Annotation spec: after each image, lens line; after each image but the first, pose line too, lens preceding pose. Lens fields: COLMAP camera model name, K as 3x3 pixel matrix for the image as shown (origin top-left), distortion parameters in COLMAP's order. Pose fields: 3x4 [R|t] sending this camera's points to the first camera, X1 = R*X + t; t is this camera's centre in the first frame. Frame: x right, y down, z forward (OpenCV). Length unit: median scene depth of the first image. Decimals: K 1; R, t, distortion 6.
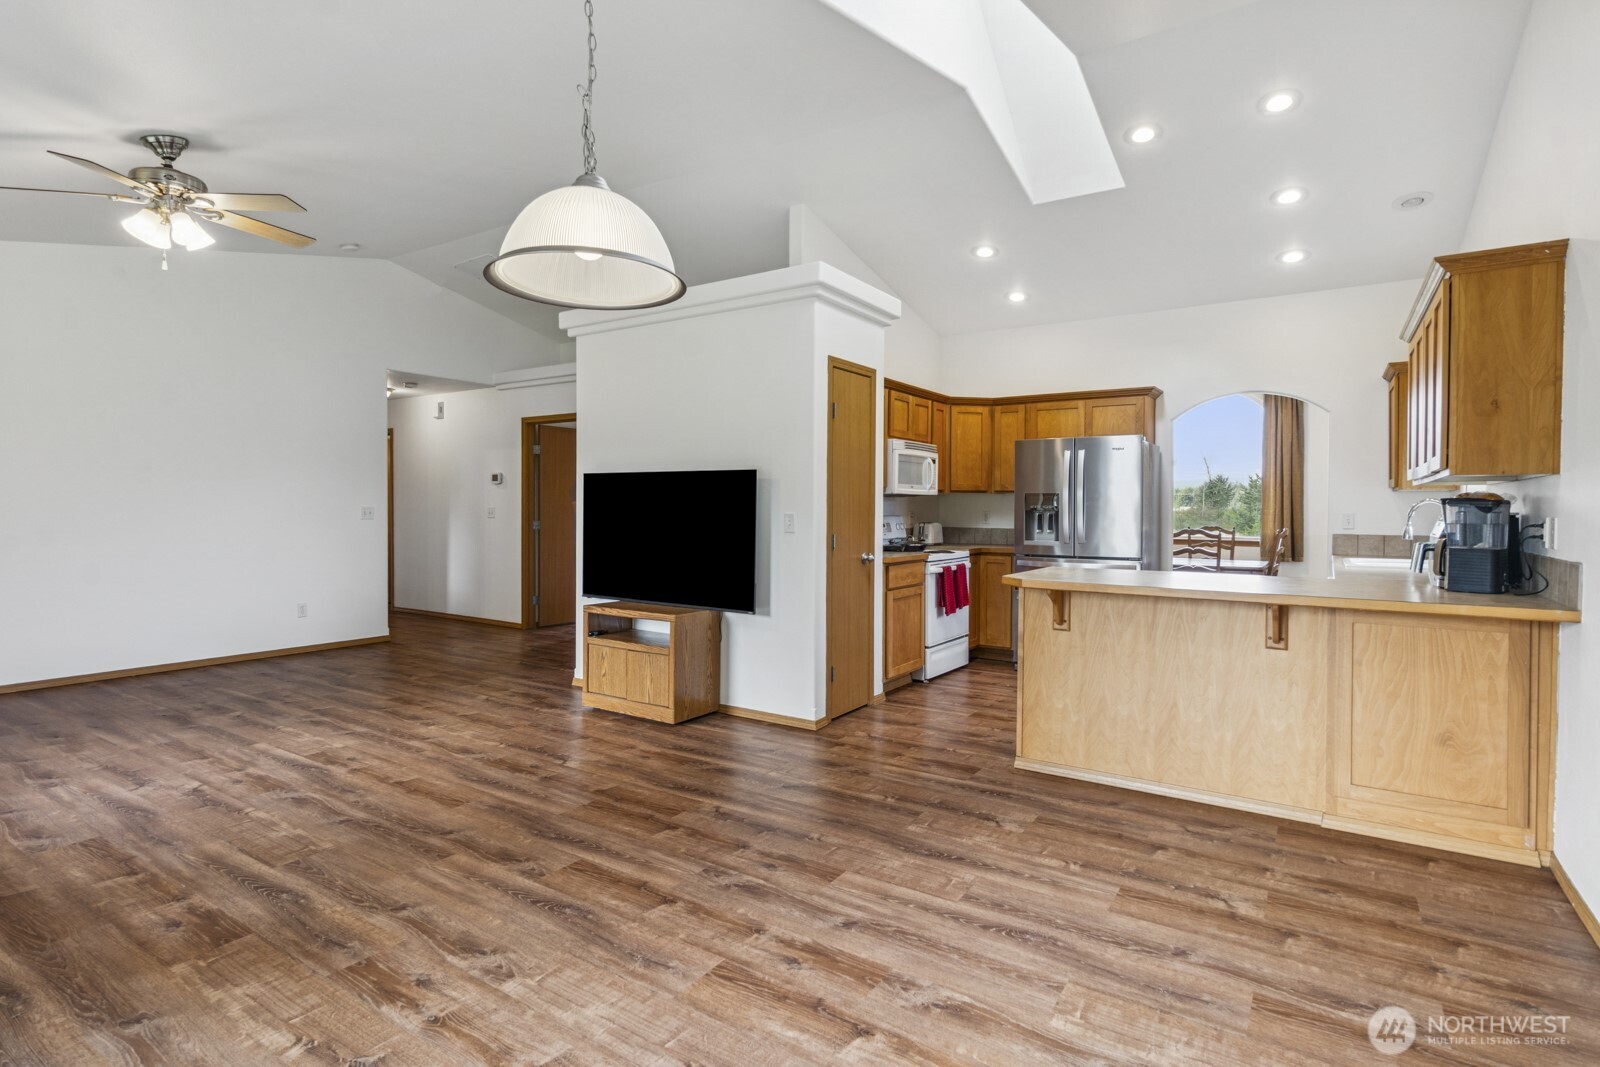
lens RADIAL K [[812.1, 0, 793.8], [0, 812.1, 519.0], [0, 0, 1]] dist [0.002555, 0.001161]
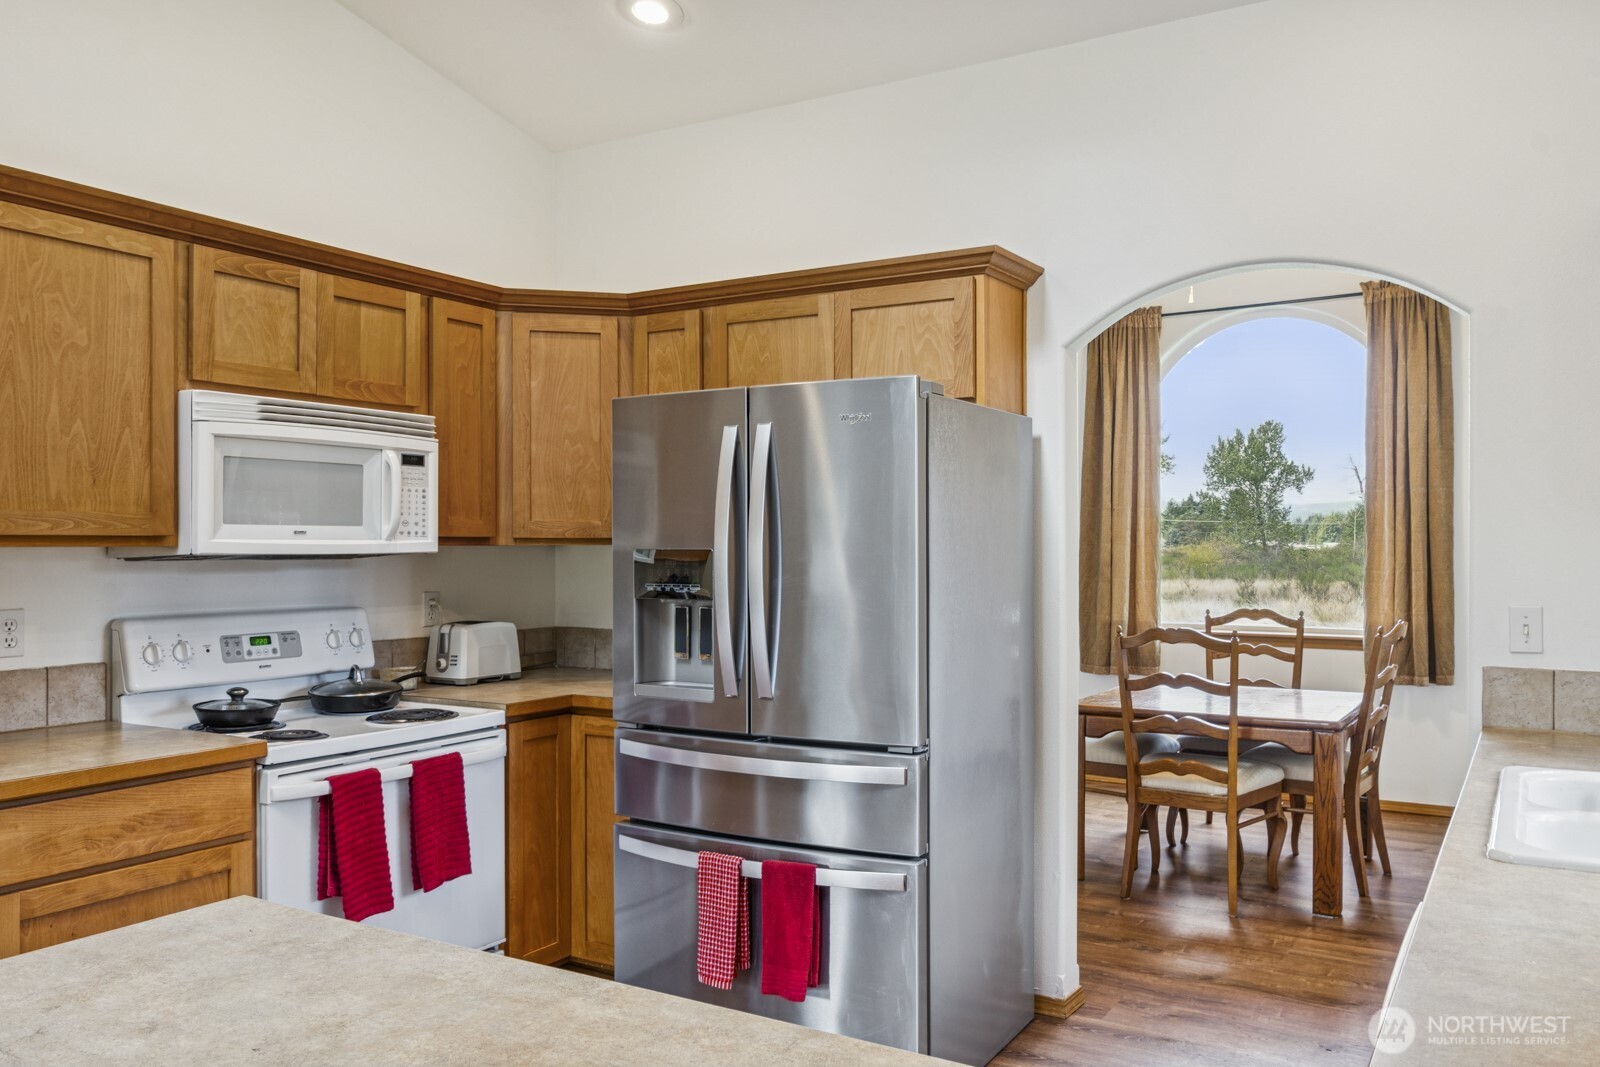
lens RADIAL K [[1250.2, 0, 797.6], [0, 1250.2, 545.9], [0, 0, 1]] dist [0.002393, 0.003082]
pose [[0.998919, -0.003801, 0.046338, 0.345081], [0.004439, 0.999897, -0.013685, -0.026352], [-0.046281, 0.013876, 0.998832, 0.479573]]
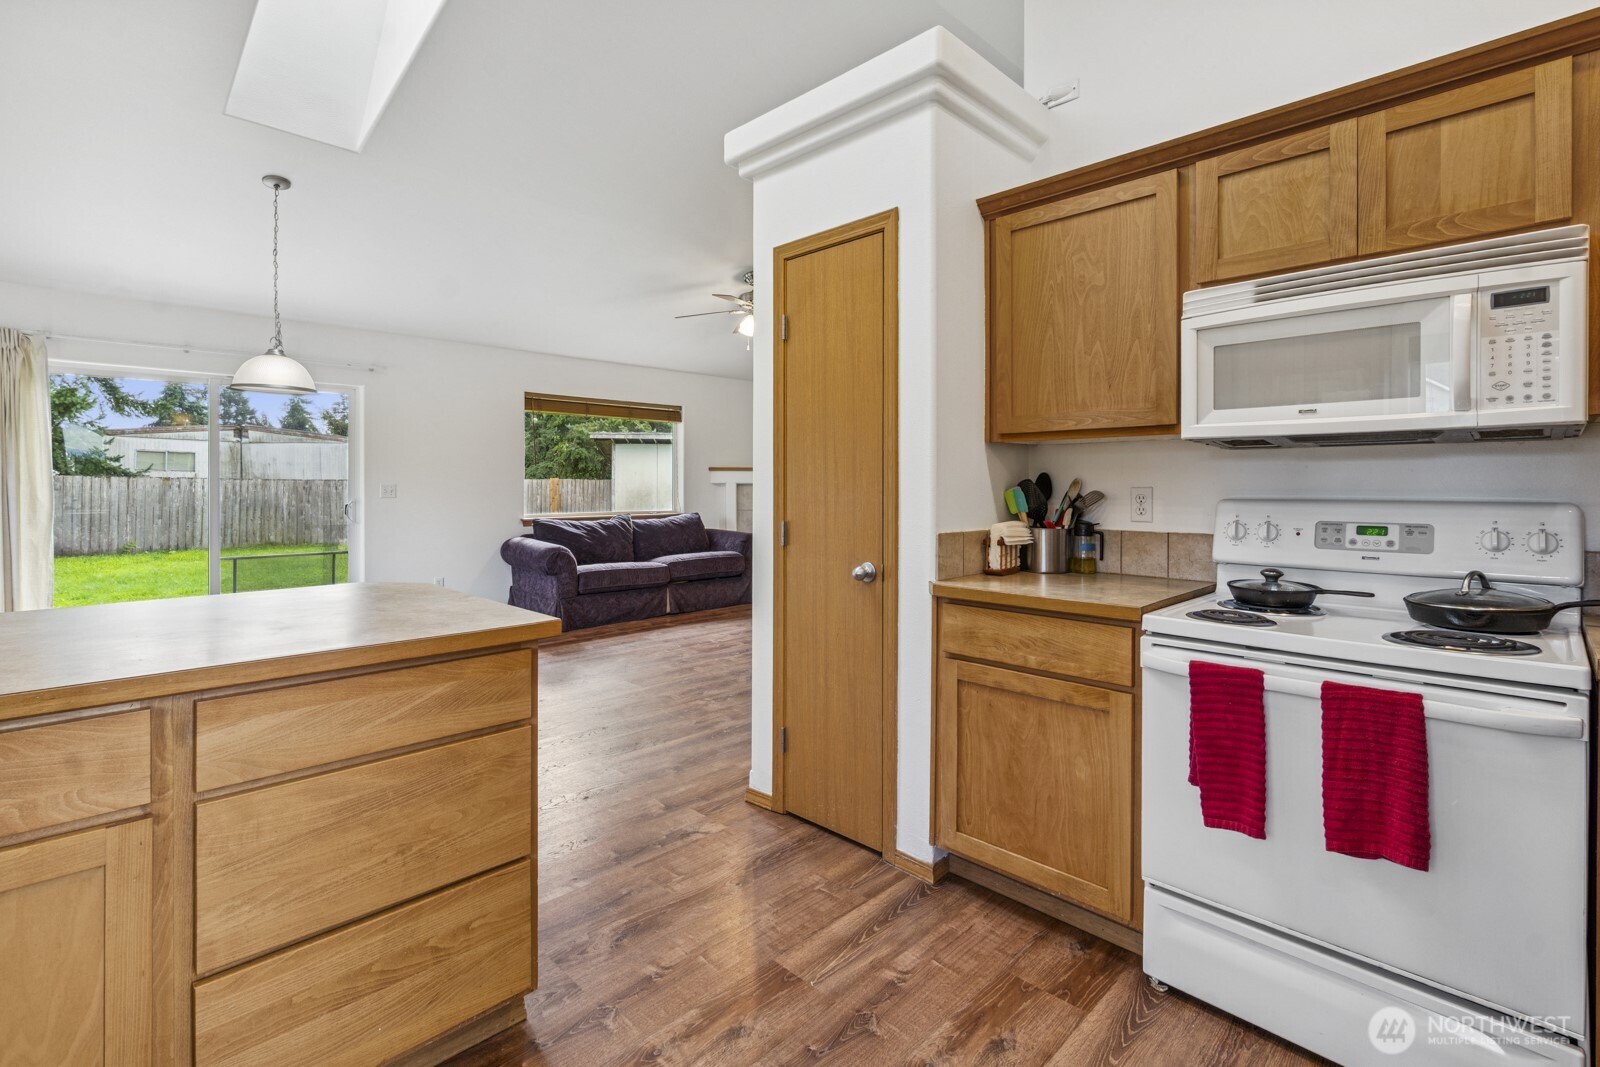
lens RADIAL K [[723.3, 0, 792.4], [0, 723.3, 484.4], [0, 0, 1]] dist [-0.001755, -0.000495]
pose [[-0.184964, -0.004767, -0.982734, 0.486477], [-0.018024, 0.999836, -0.001458, -0.005896], [0.982580, 0.017443, -0.185020, 0.896516]]
